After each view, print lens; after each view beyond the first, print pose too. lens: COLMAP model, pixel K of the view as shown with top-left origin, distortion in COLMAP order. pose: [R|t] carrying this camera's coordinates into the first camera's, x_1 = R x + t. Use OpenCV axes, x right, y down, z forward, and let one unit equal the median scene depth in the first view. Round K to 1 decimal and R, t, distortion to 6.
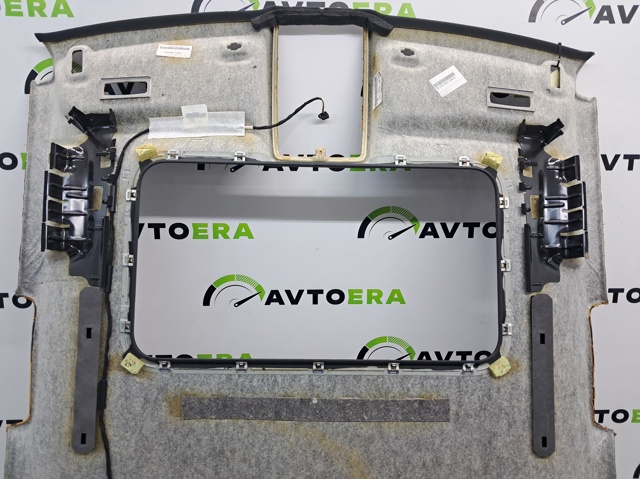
lens RADIAL K [[508.1, 0, 319.9], [0, 508.1, 239.5], [0, 0, 1]] dist [-0.004088, 0.002225]
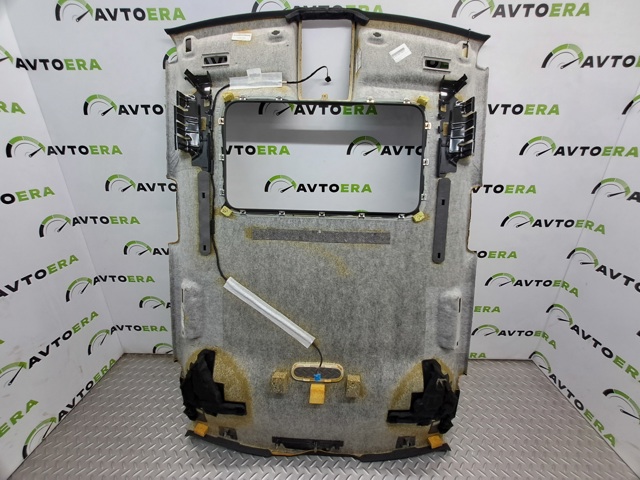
lens RADIAL K [[259.9, 0, 318.6], [0, 259.9, 236.4], [0, 0, 1]] dist [-0.010167, -0.001225]
pose [[0.998285, 0.016794, -0.056079, 0.038358], [-0.006336, 0.983336, 0.181686, 0.142128], [0.058196, -0.181019, 0.981756, 0.022224]]
